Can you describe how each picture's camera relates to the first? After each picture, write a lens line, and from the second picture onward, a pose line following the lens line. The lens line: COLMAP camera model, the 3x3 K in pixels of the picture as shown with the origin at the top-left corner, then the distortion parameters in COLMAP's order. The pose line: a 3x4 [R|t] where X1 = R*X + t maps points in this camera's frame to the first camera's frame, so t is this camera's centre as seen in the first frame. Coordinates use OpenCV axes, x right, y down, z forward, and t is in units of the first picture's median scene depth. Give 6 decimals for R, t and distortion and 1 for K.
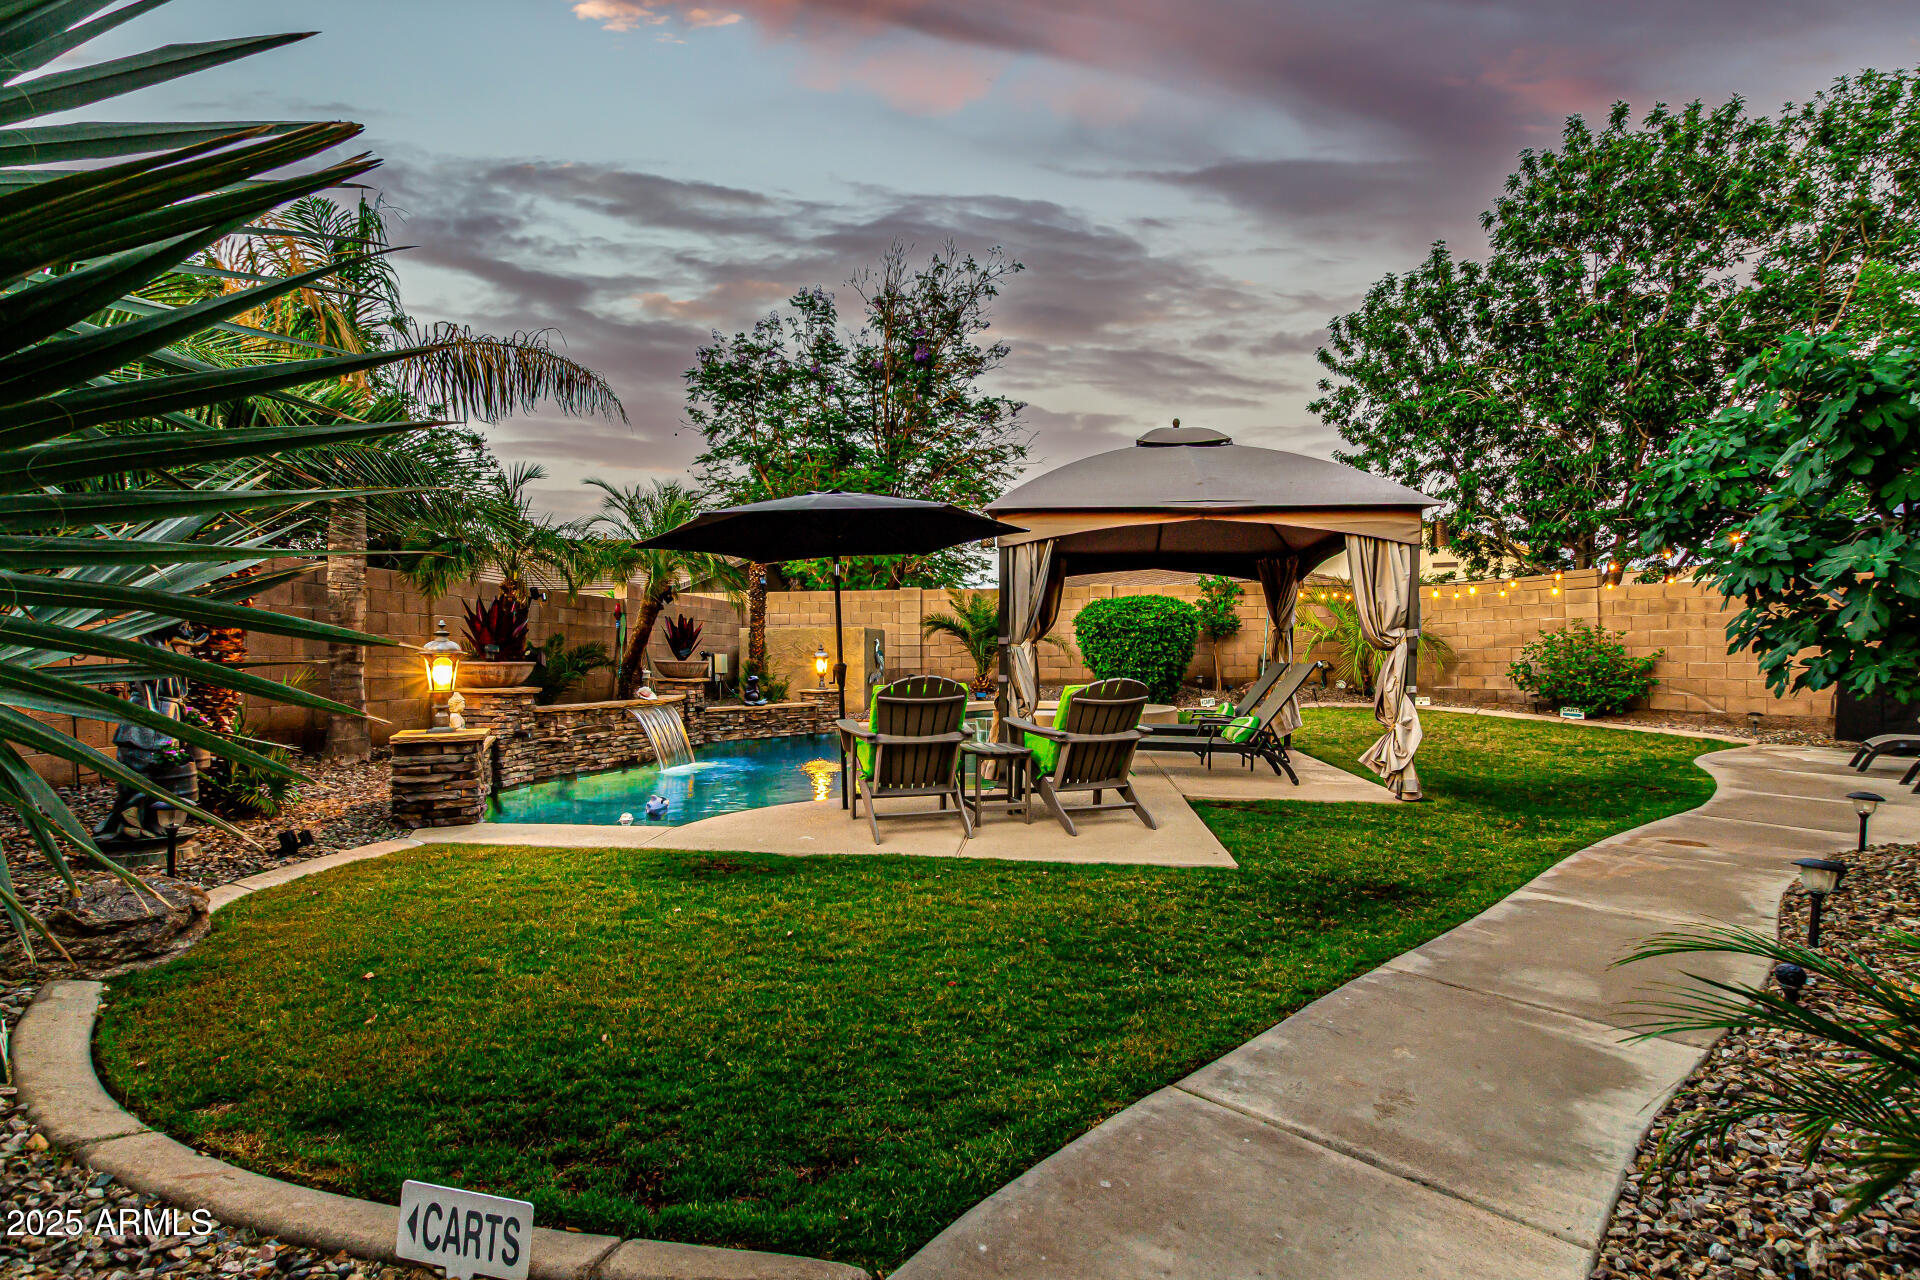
lens RADIAL K [[892.9, 0, 959.1], [0, 892.9, 669.3], [0, 0, 1]] dist [0.000938, 0.000268]
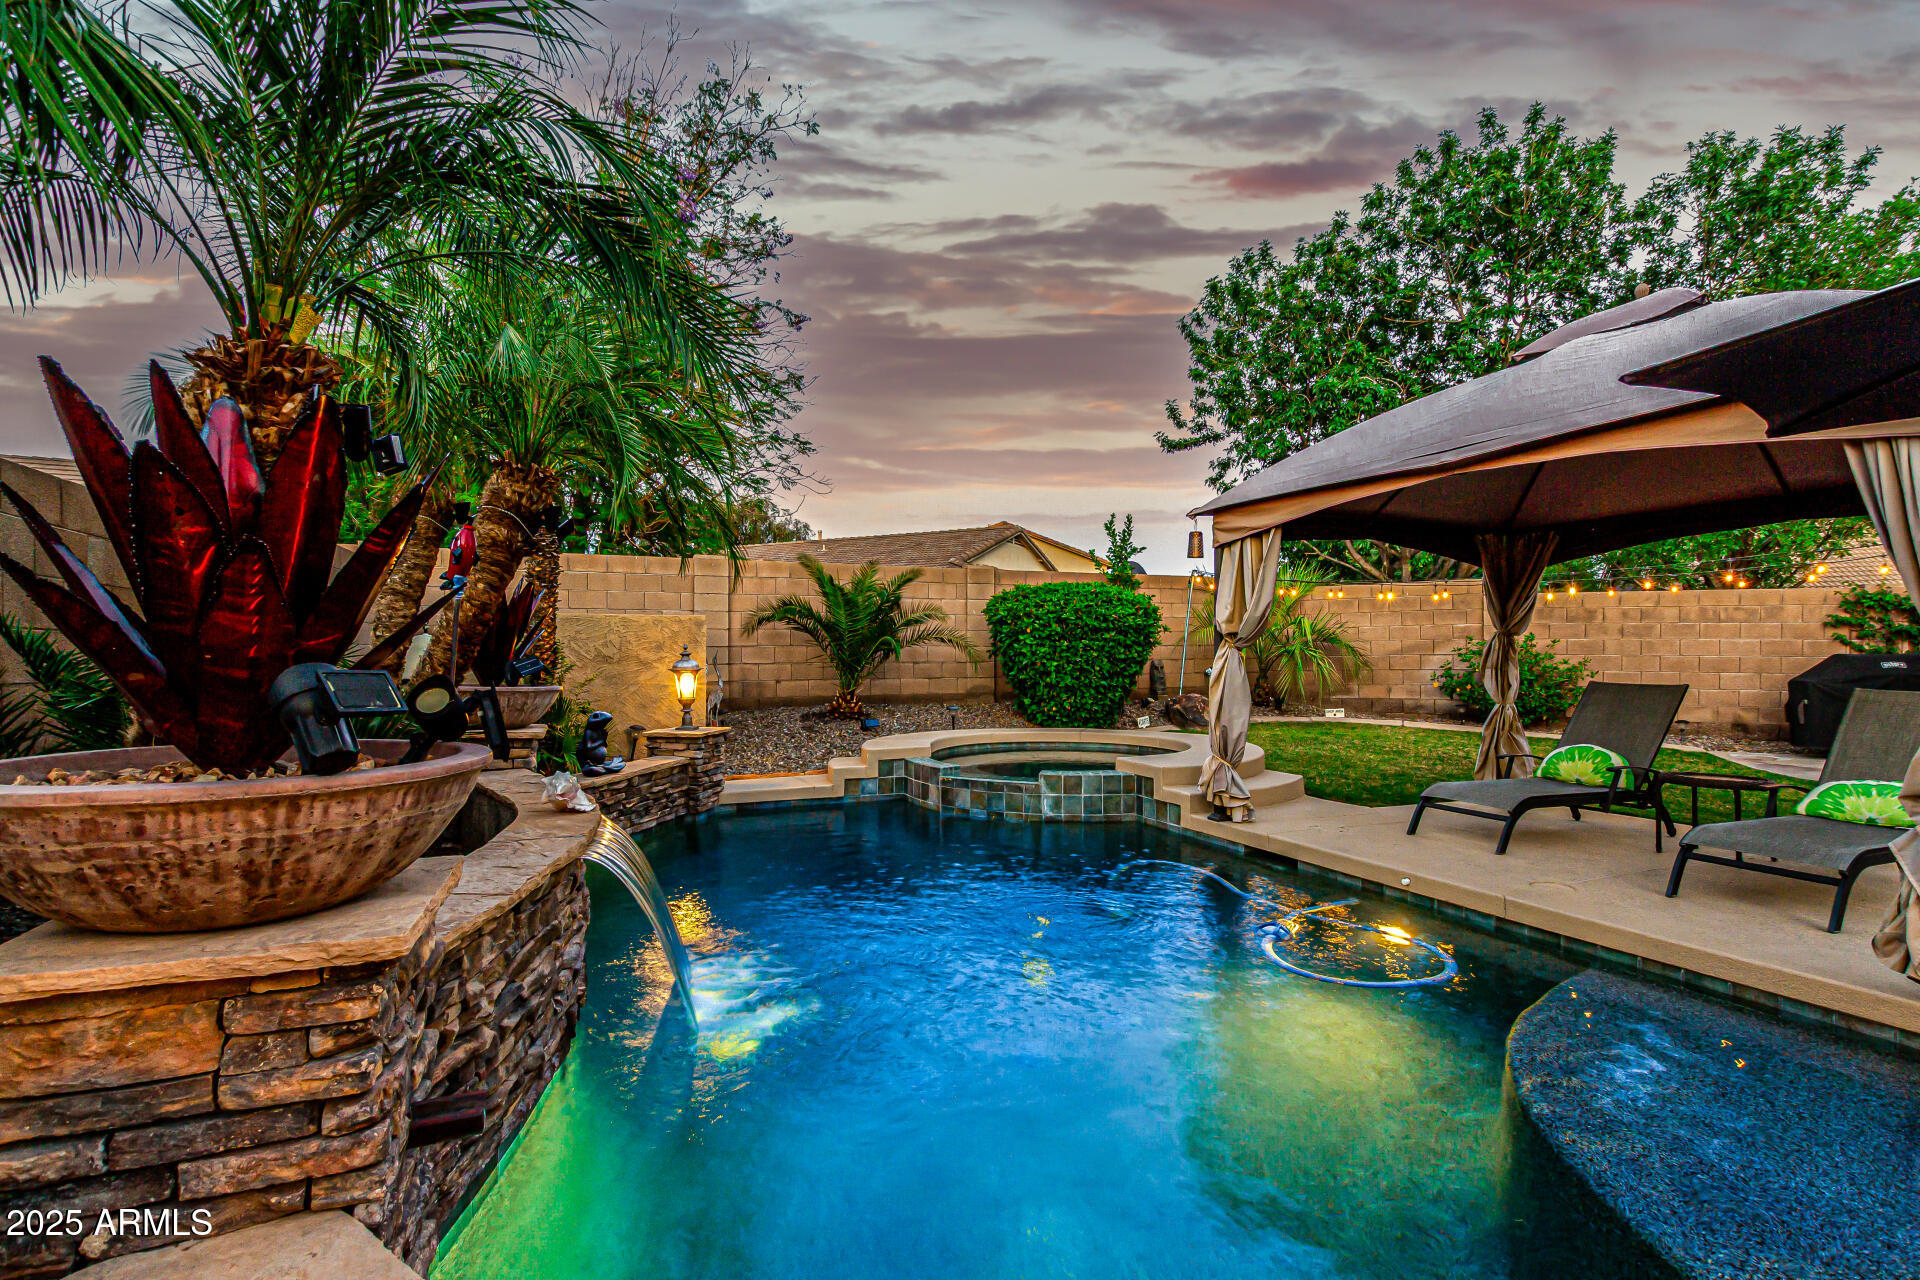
lens RADIAL K [[889.1, 0, 960.5], [0, 889.1, 651.2], [0, 0, 1]] dist [0.000483, 0.000063]
pose [[0.852560, 0.004218, 0.522612, -0.284070], [0.003224, 0.999906, -0.013330, -0.016402], [-0.522619, 0.013050, 0.852467, 0.442498]]
